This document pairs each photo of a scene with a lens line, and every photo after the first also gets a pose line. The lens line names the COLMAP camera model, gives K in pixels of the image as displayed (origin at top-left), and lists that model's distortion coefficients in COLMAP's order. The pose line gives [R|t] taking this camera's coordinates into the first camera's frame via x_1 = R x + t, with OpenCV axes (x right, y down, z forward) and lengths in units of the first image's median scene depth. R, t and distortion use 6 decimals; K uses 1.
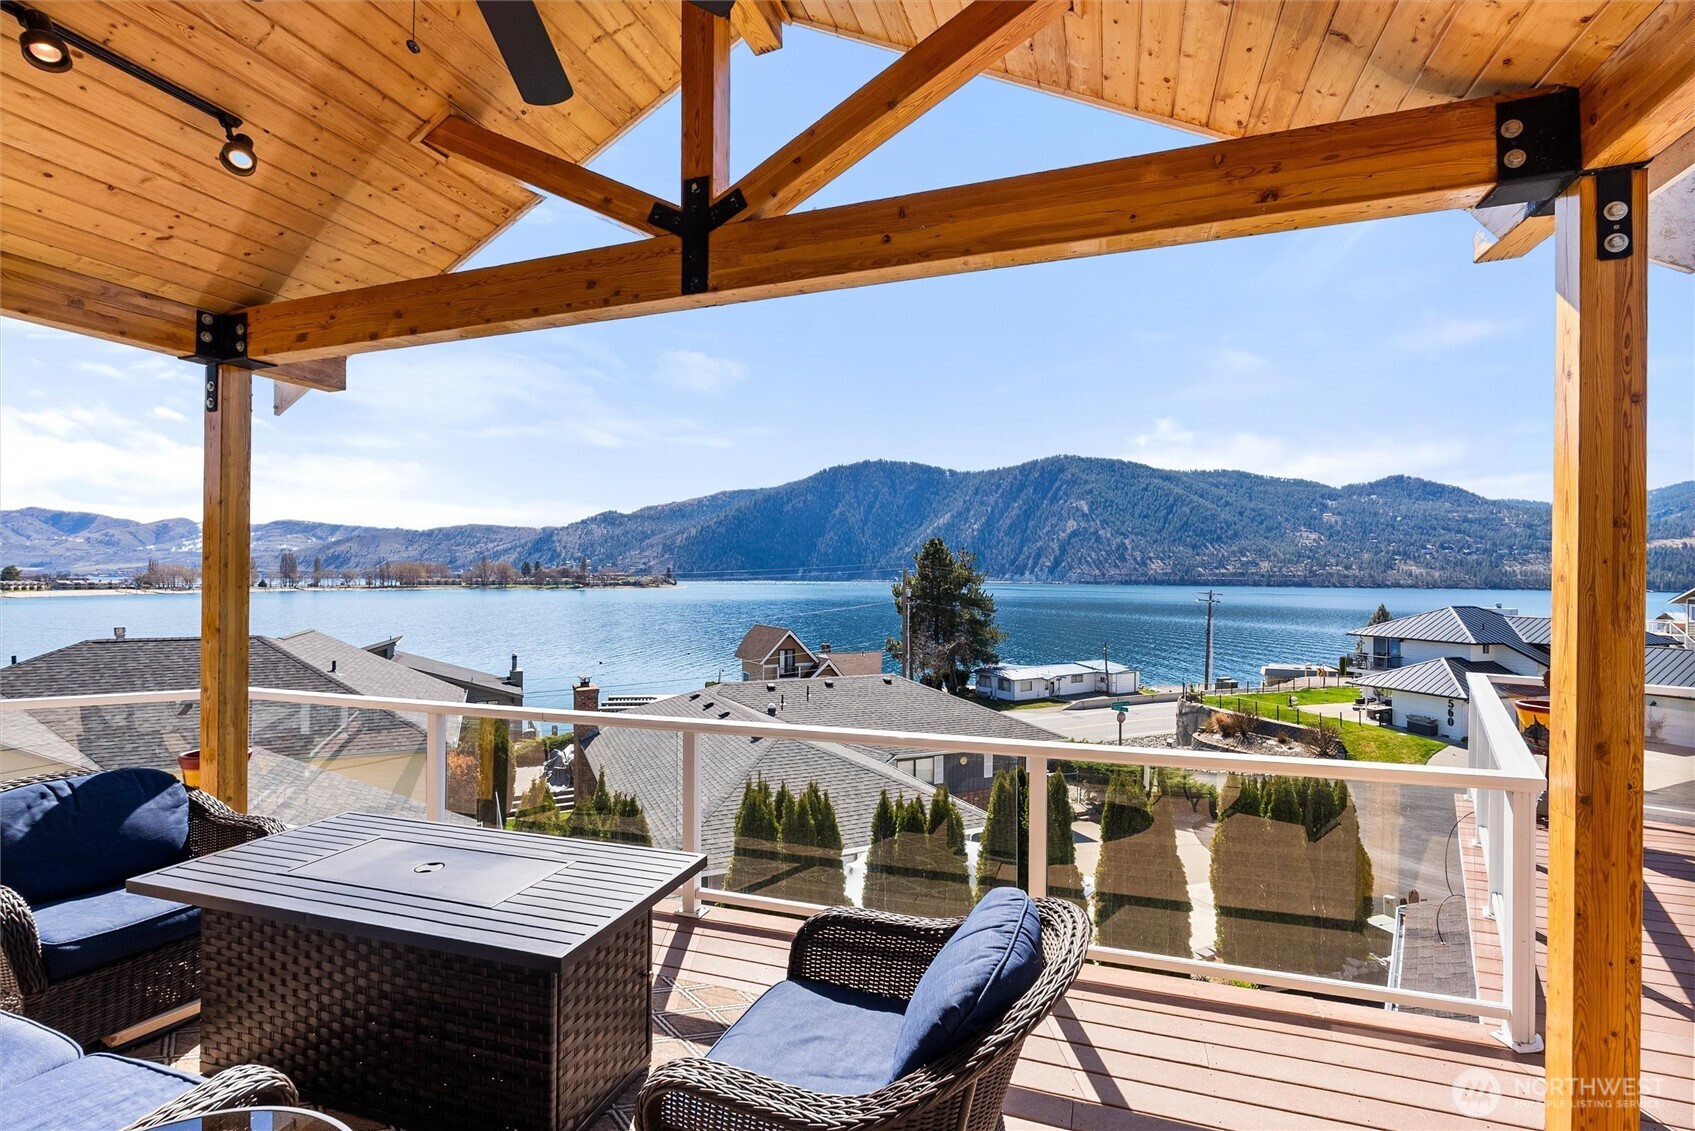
lens RADIAL K [[758.6, 0, 853.5], [0, 758.6, 567.2], [0, 0, 1]] dist [-0.011372, 0.002391]
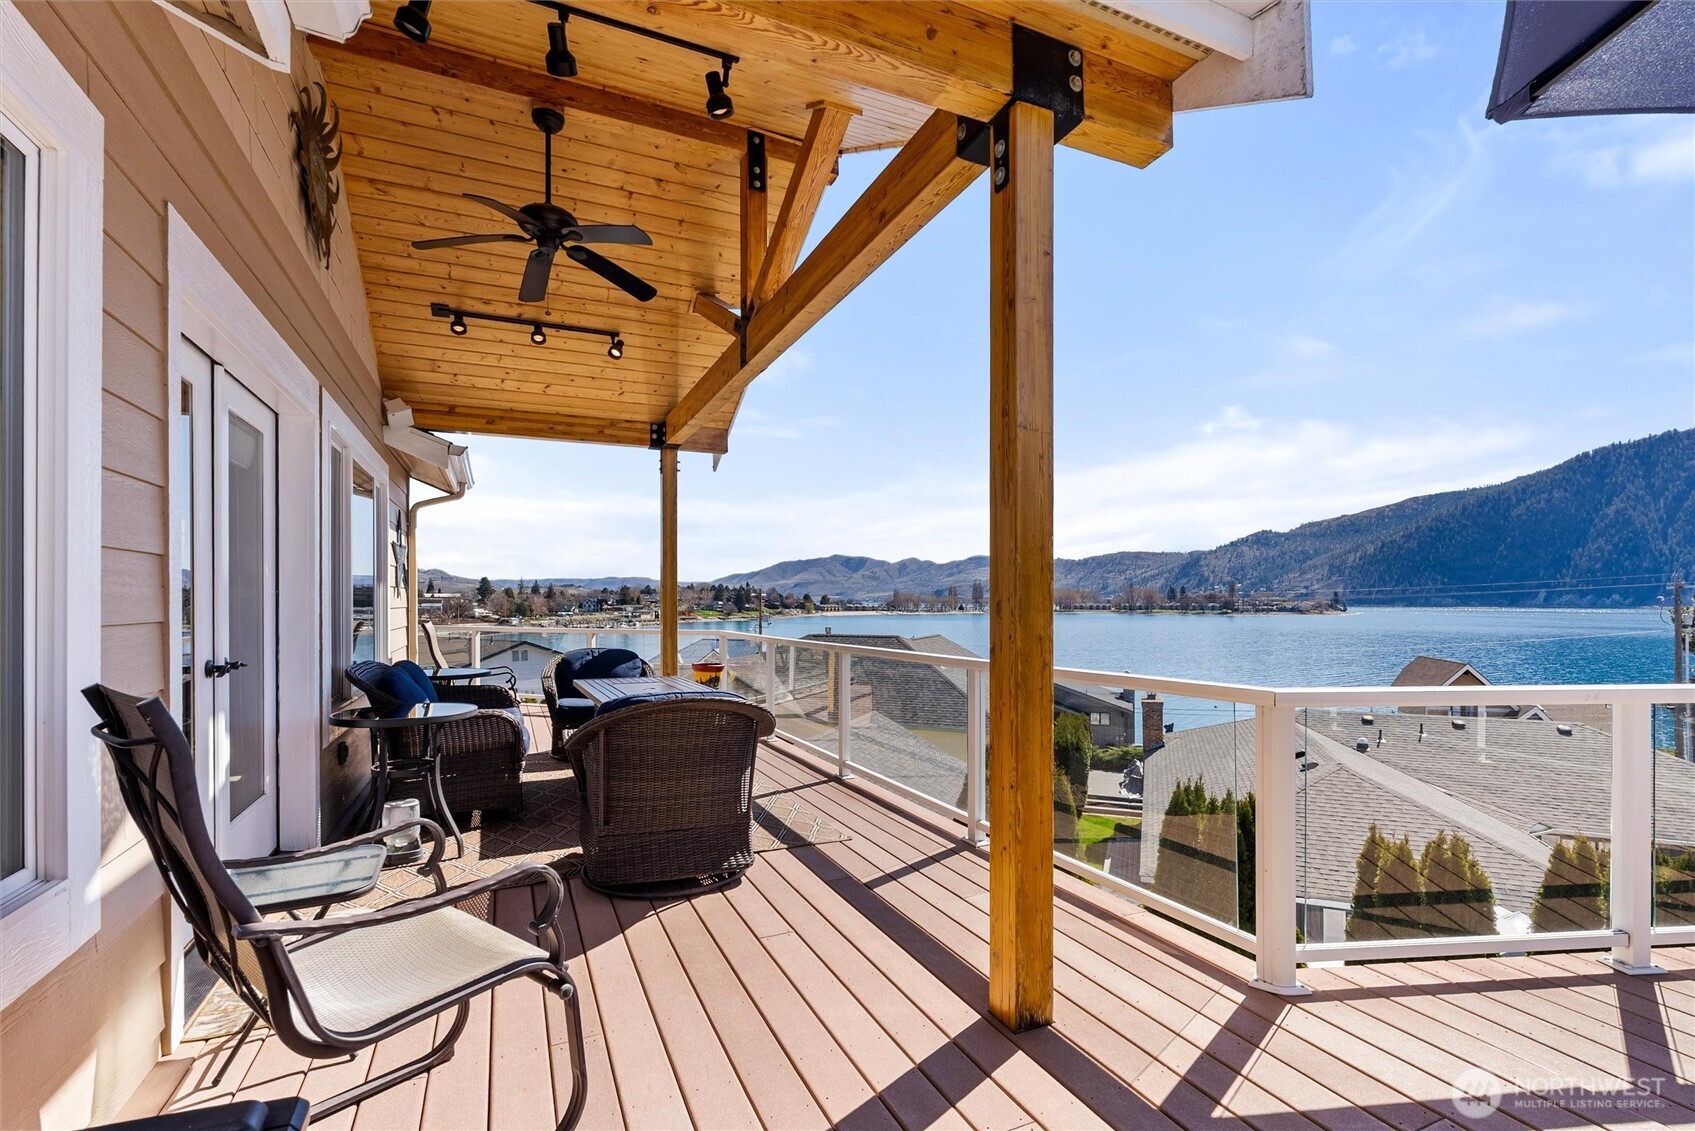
lens RADIAL K [[758.6, 0, 851.3], [0, 758.6, 603.9], [0, 0, 1]] dist [-0.011372, 0.002391]
pose [[0.689053, 0.001265, -0.724710, 0.108685], [0.009651, 0.999894, 0.010921, 0.014145], [0.724647, -0.014519, 0.688968, 0.002178]]
